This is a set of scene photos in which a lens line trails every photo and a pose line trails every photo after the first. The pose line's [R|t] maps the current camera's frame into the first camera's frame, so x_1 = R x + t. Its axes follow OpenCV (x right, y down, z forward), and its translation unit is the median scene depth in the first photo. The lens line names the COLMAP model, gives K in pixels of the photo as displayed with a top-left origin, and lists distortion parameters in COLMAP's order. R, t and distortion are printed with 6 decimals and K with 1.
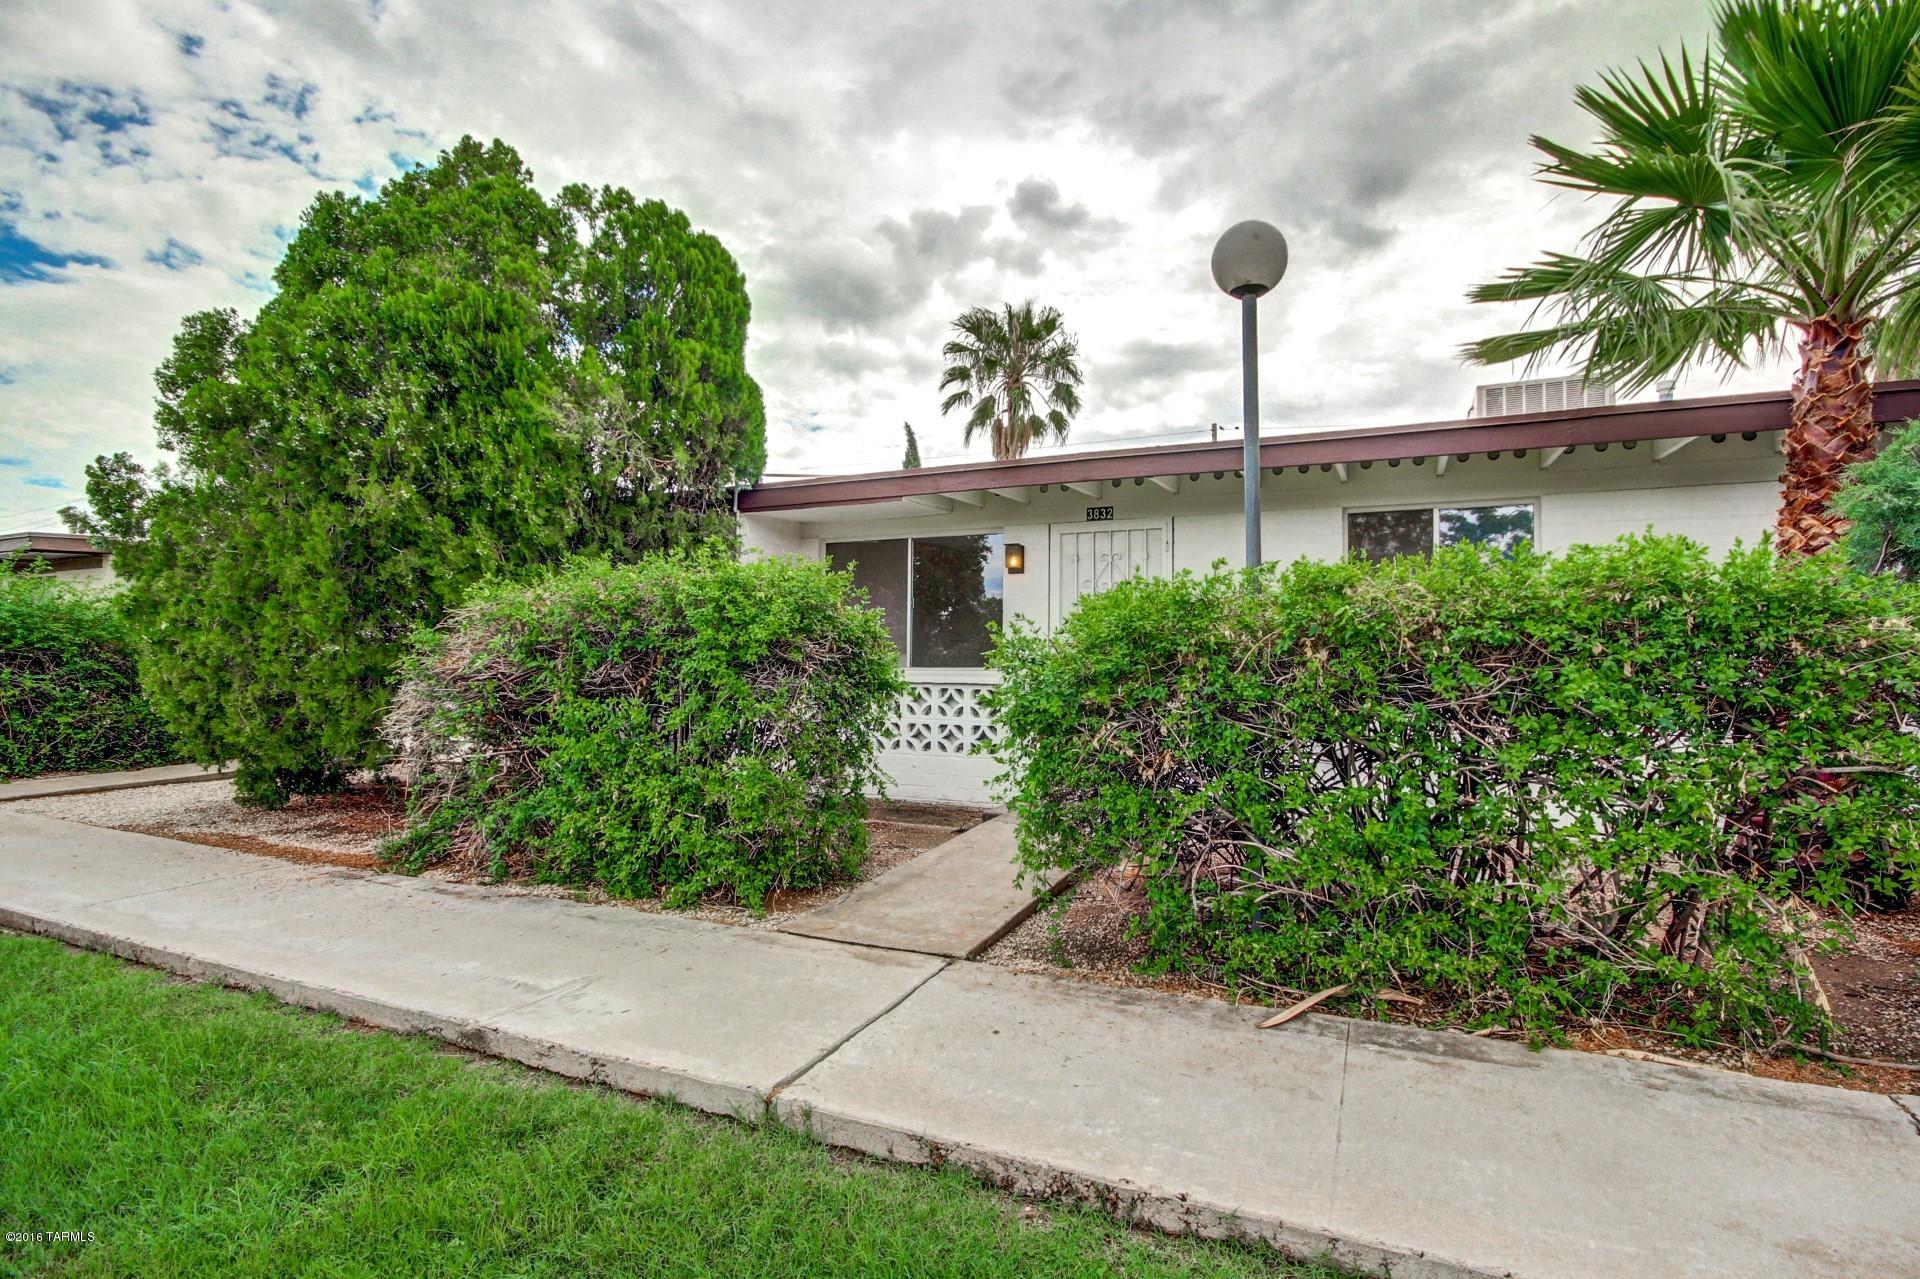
lens RADIAL K [[931.9, 0, 959.1], [0, 931.9, 637.1], [0, 0, 1]] dist [-0.002987, -0.002058]
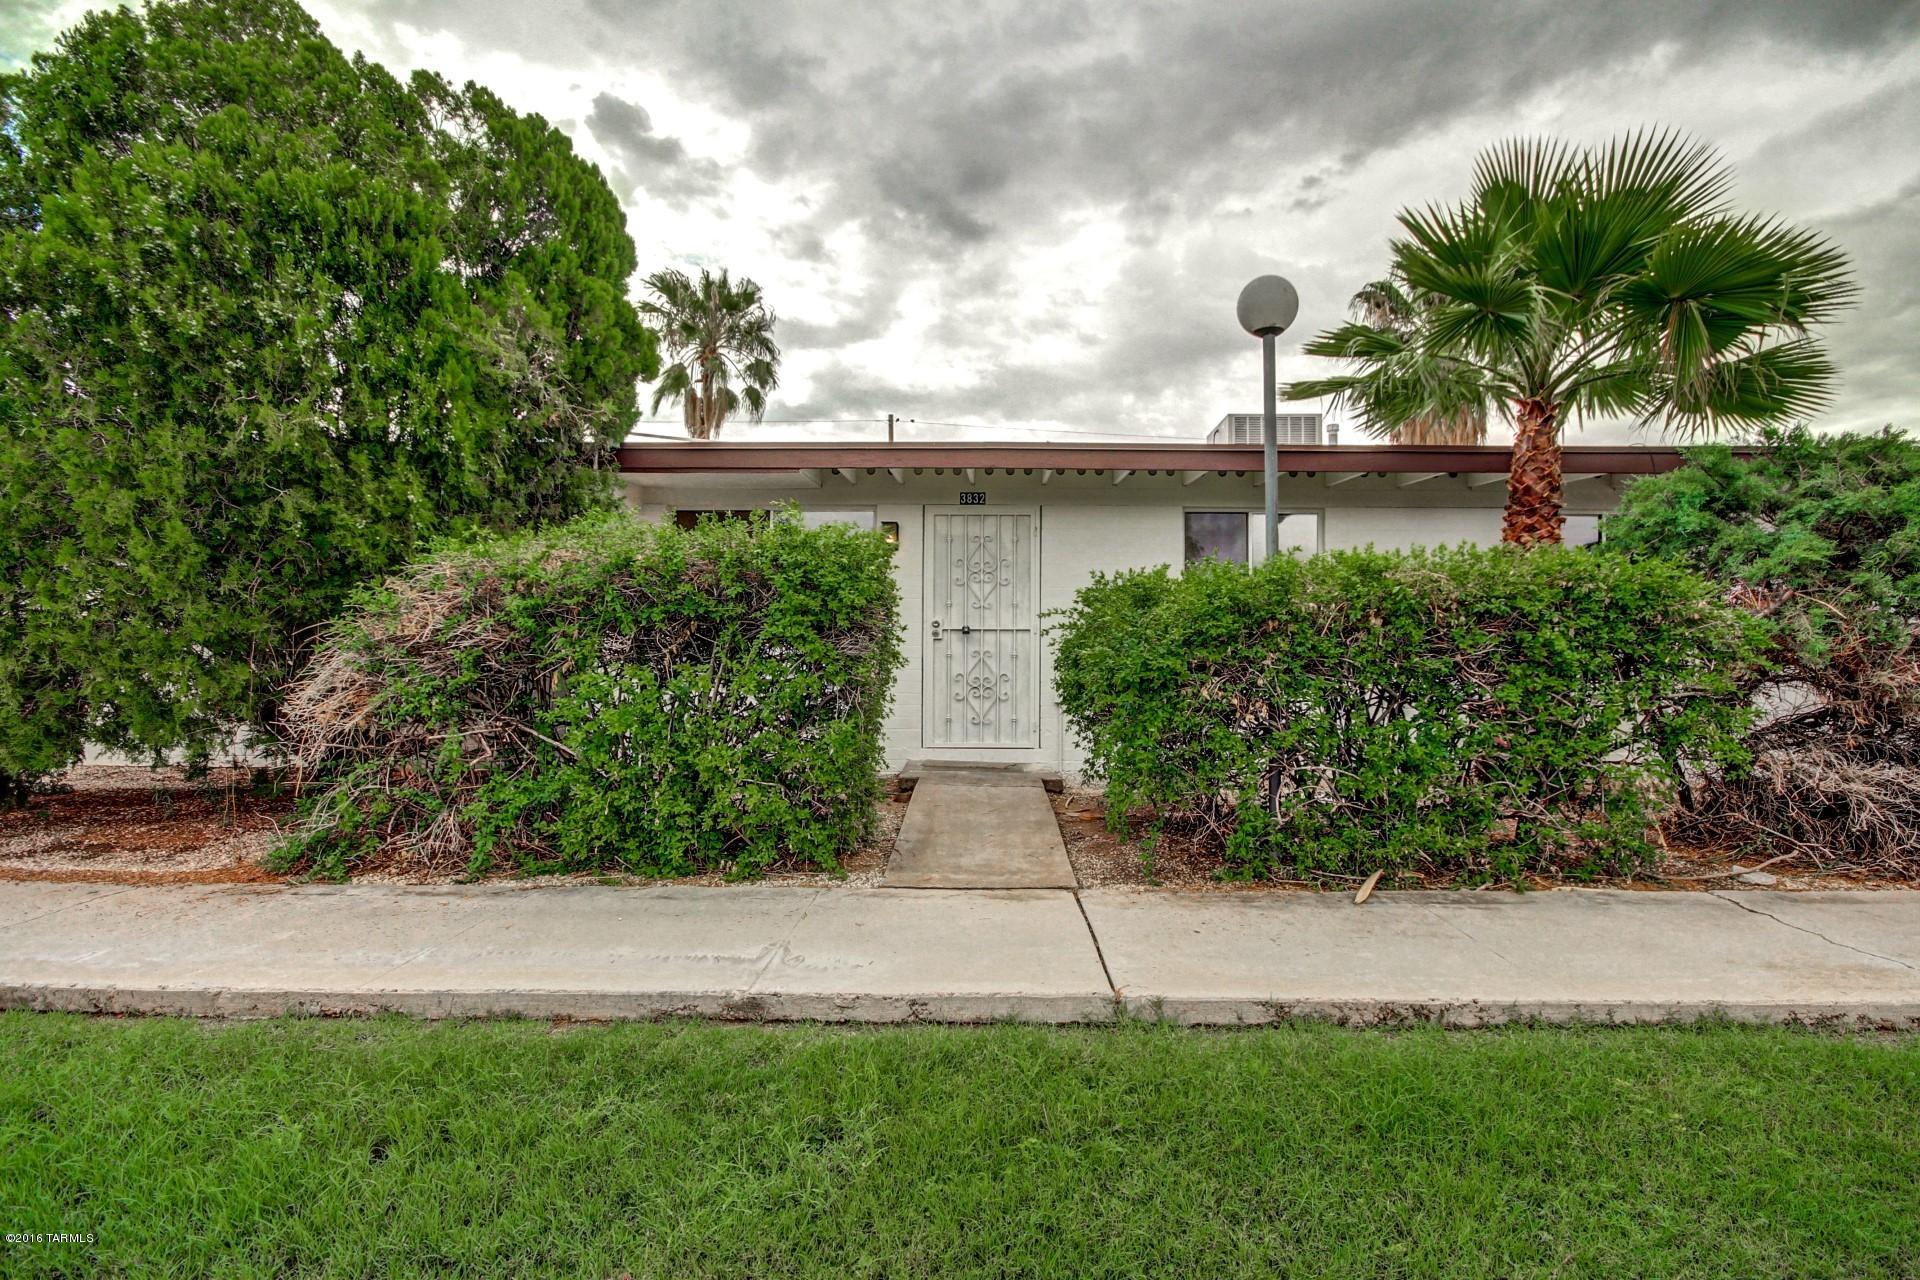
lens RADIAL K [[931.9, 0, 961.3], [0, 931.9, 641.6], [0, 0, 1]] dist [-0.002987, -0.002058]
pose [[0.913738, 0.002786, 0.406294, -0.434382], [-0.012166, 0.999716, 0.020506, 0.016427], [-0.406121, -0.023680, 0.913512, 0.018578]]
